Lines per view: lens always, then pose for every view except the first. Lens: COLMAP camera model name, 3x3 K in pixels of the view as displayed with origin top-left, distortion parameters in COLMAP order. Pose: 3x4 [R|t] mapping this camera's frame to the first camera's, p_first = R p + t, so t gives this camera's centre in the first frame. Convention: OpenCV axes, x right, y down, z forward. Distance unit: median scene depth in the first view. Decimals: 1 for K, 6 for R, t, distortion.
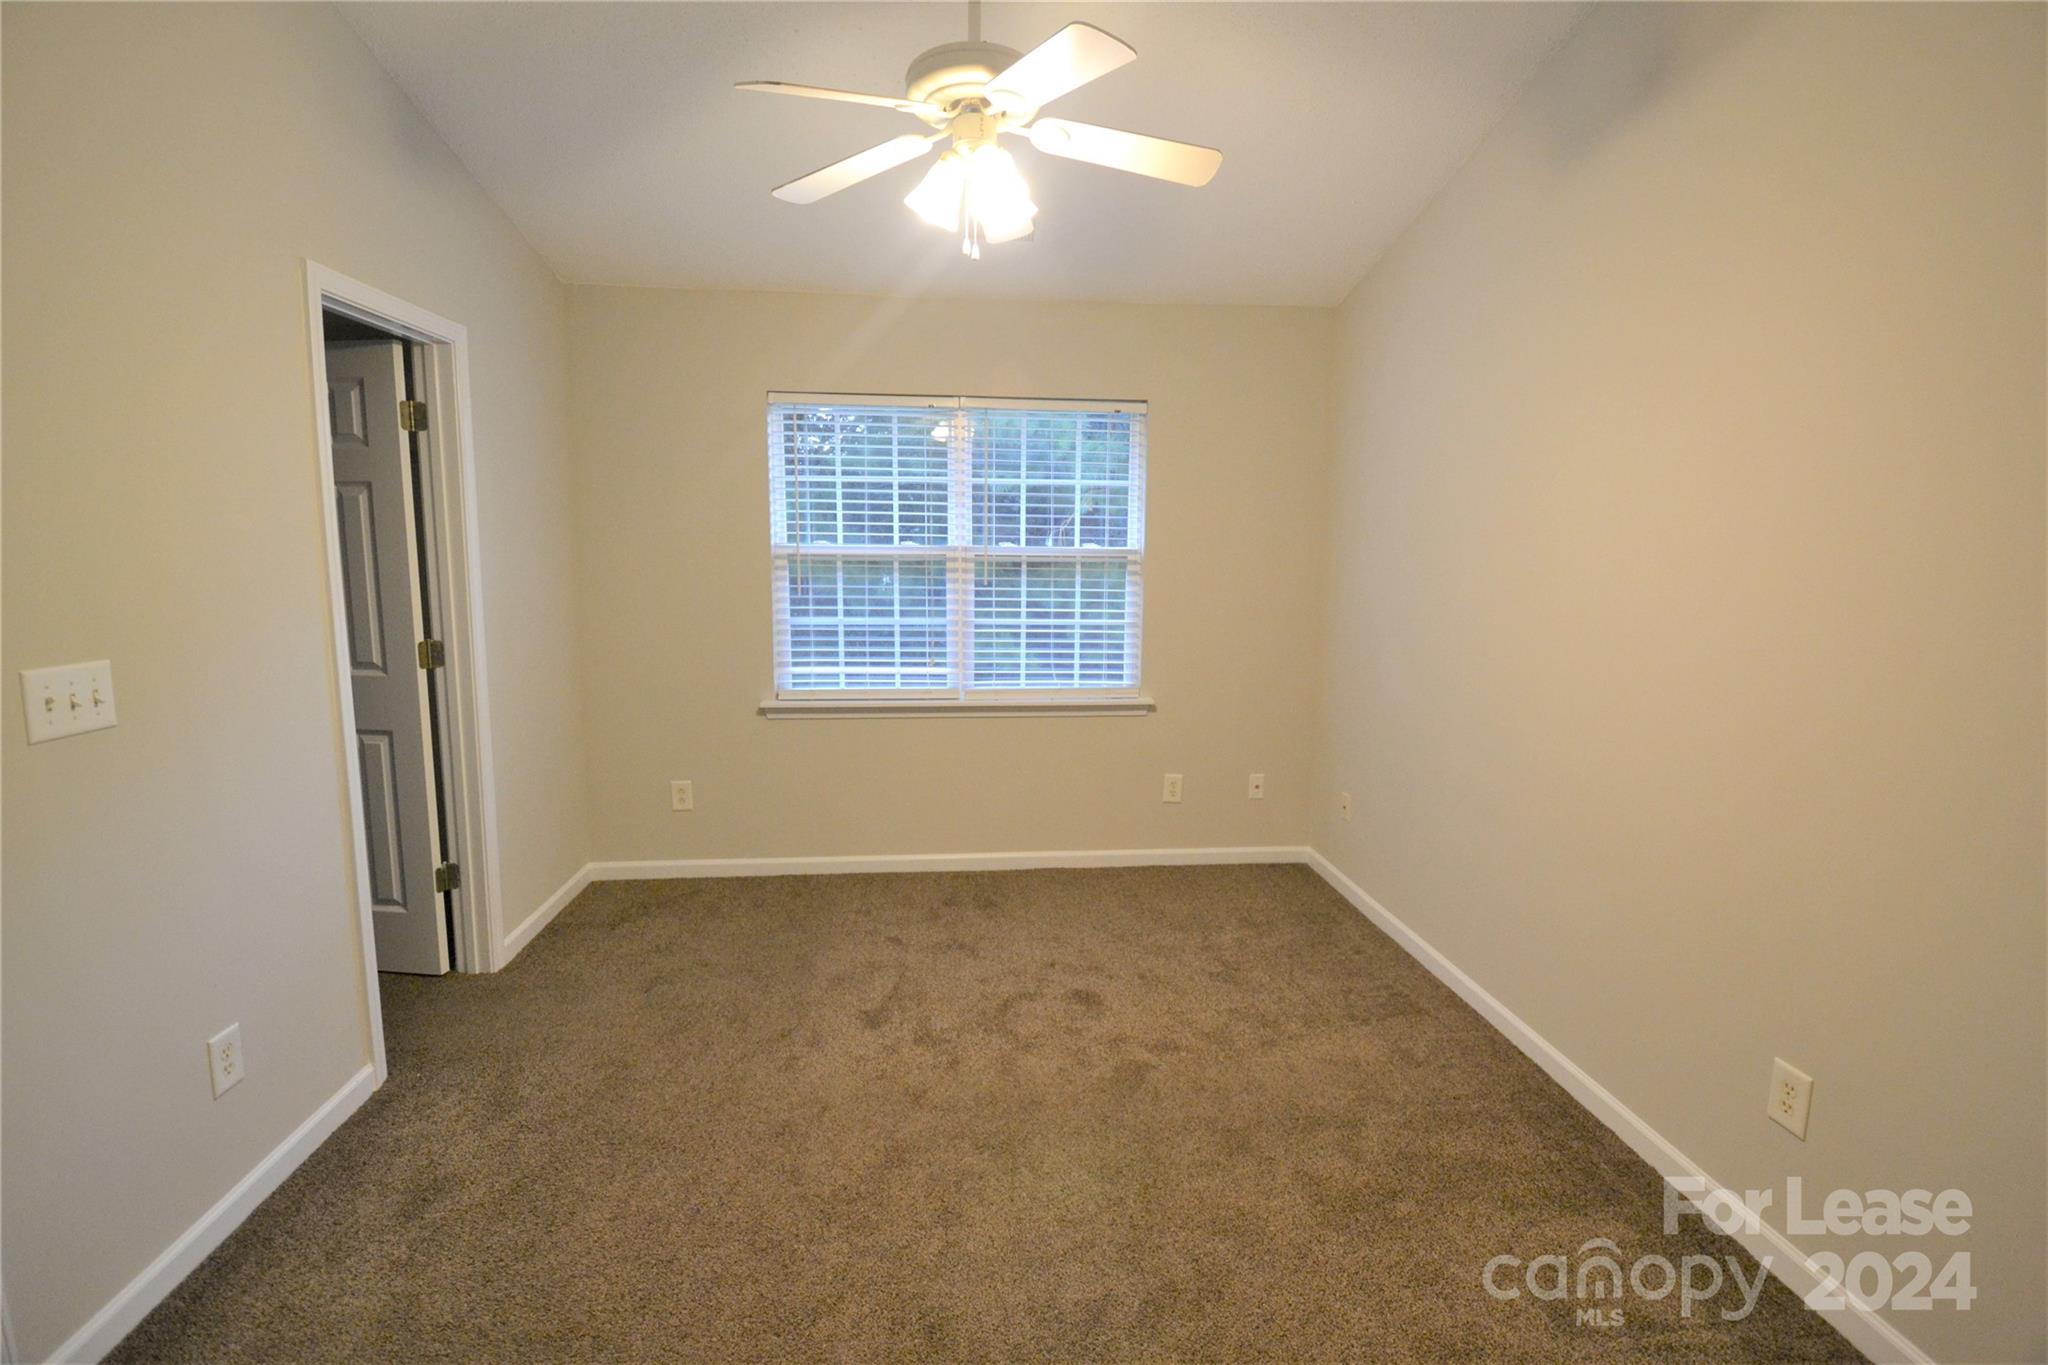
lens RADIAL K [[911.3, 0, 1027.8], [0, 911.3, 658.5], [0, 0, 1]] dist [0.025511, -0.030965]
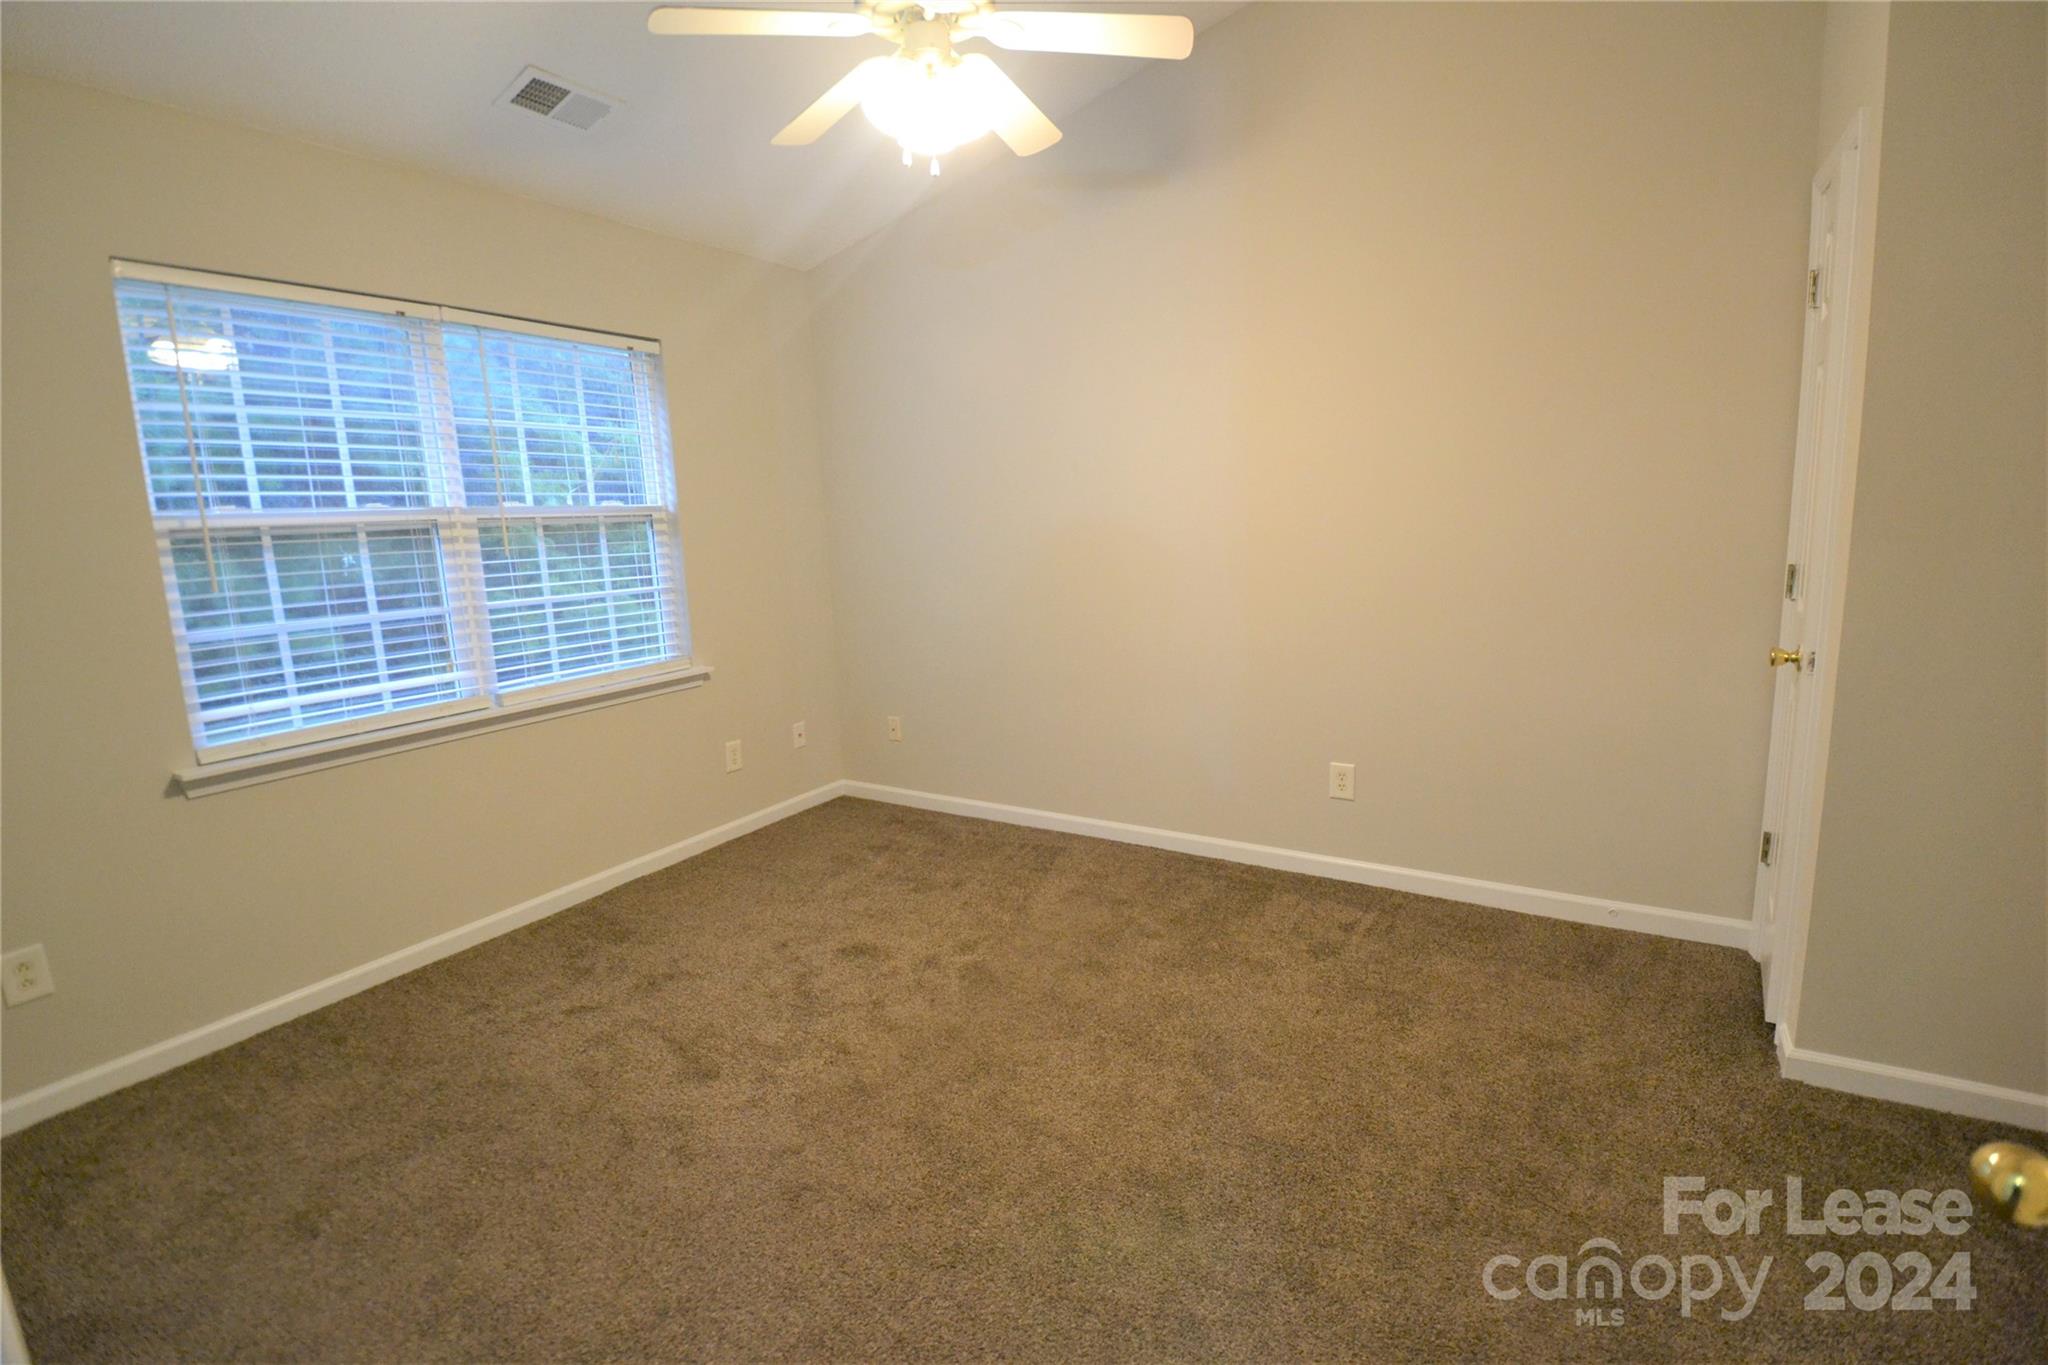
lens RADIAL K [[911.3, 0, 1027.8], [0, 911.3, 658.5], [0, 0, 1]] dist [0.025511, -0.030965]
pose [[0.591293, -0.159132, 0.790601, -0.411076], [0.140798, 0.985652, 0.093088, -0.004430], [-0.794071, 0.056272, 0.605215, 0.174696]]
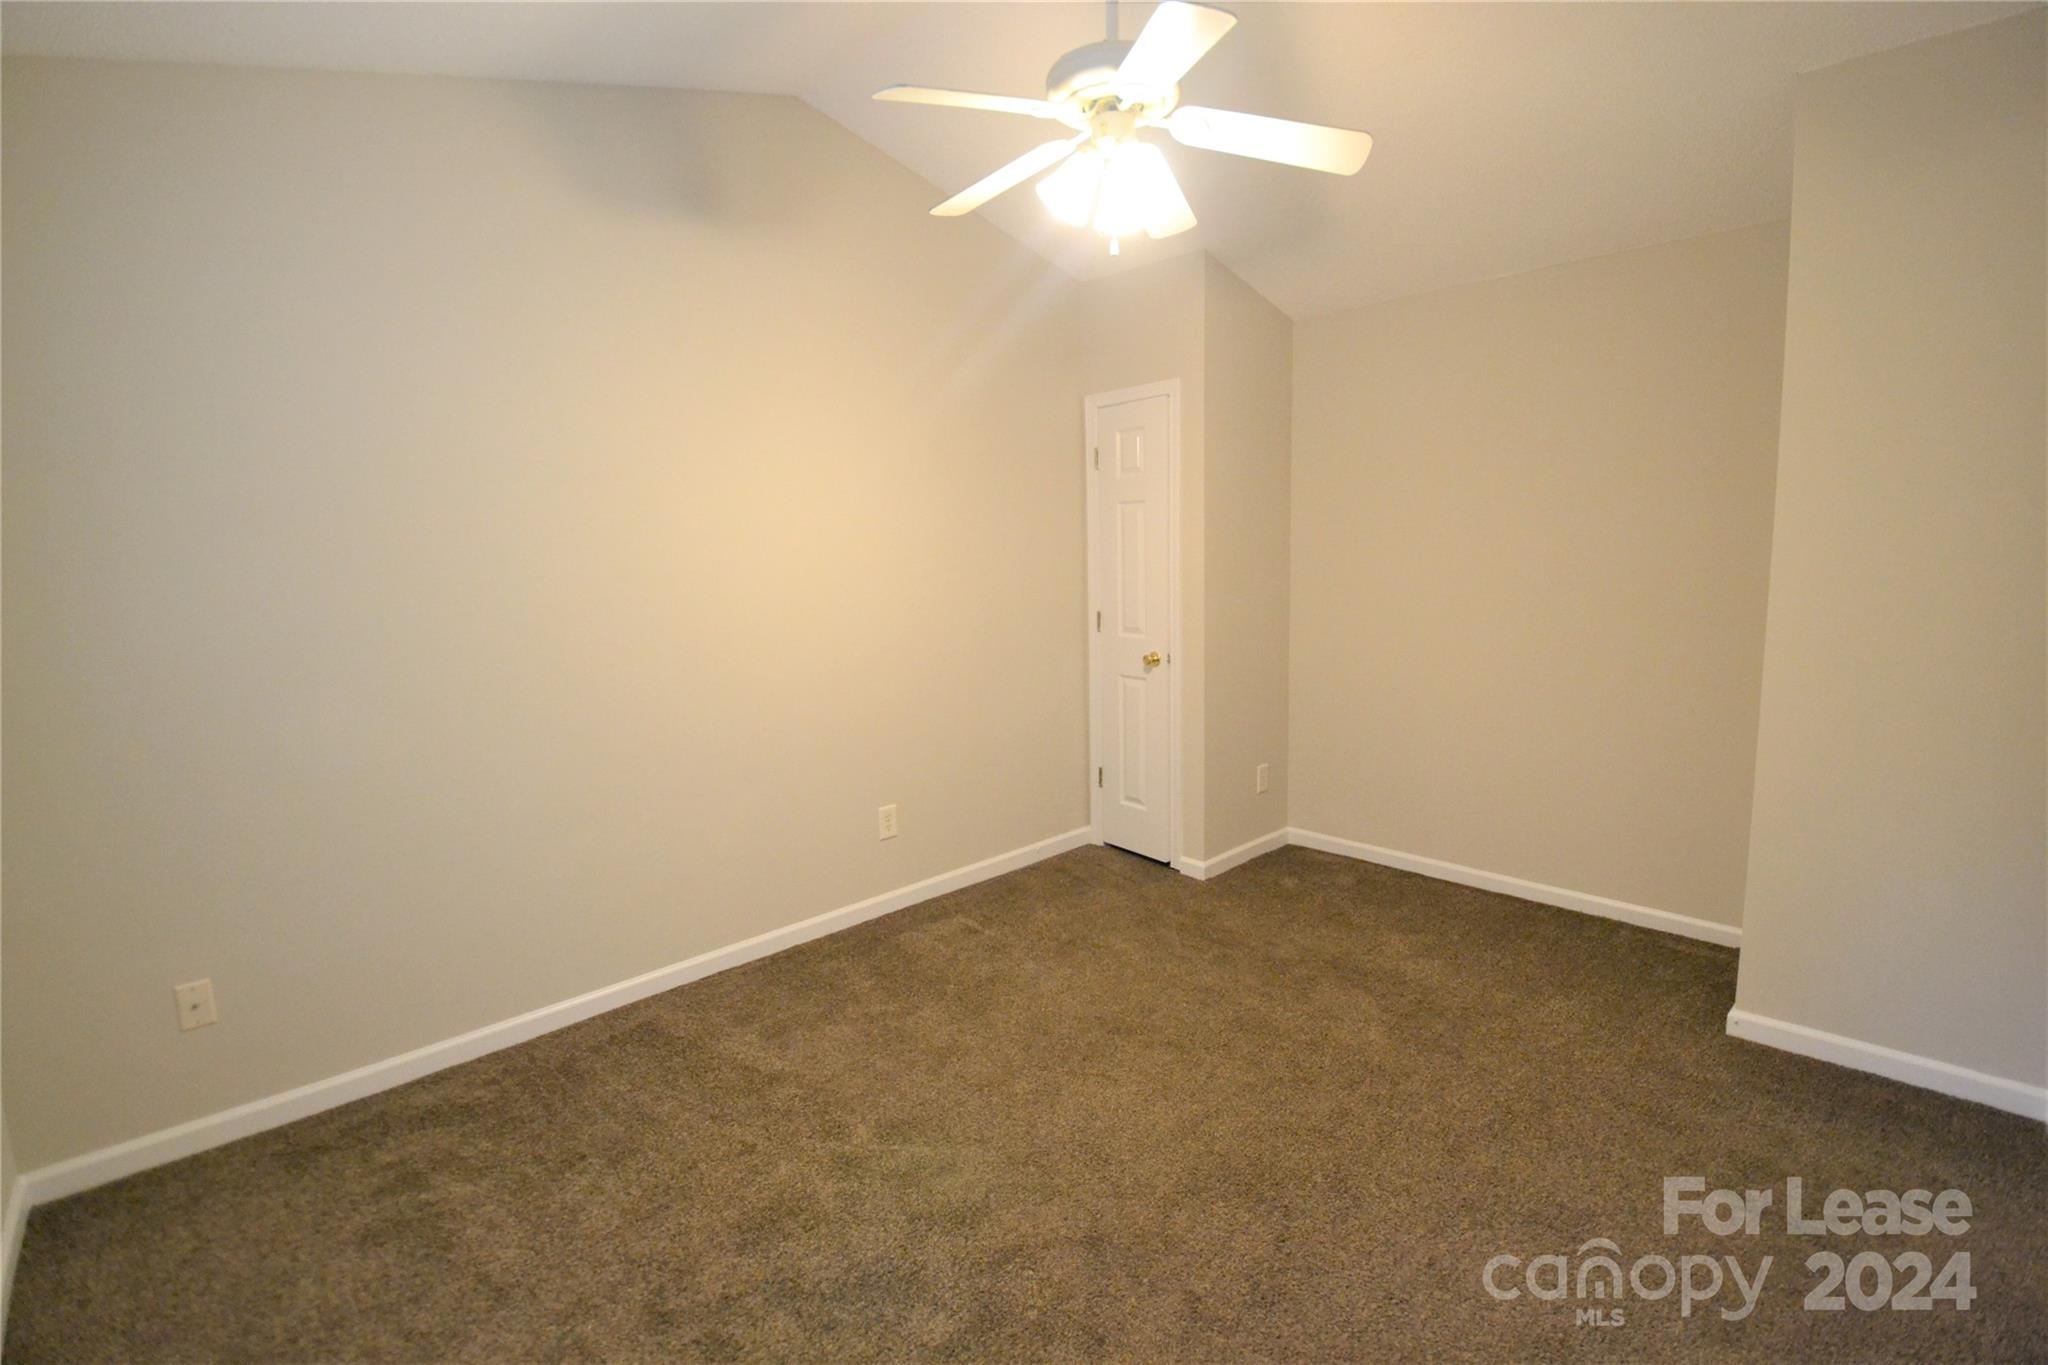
lens RADIAL K [[909.6, 0, 1027.2], [0, 909.6, 659.6], [0, 0, 1]] dist [0.014746, -0.022567]
pose [[-0.632895, -0.079520, 0.770143, -0.390859], [0.113188, 0.974521, 0.193640, -0.097909], [-0.765920, 0.209725, -0.607769, 0.858066]]
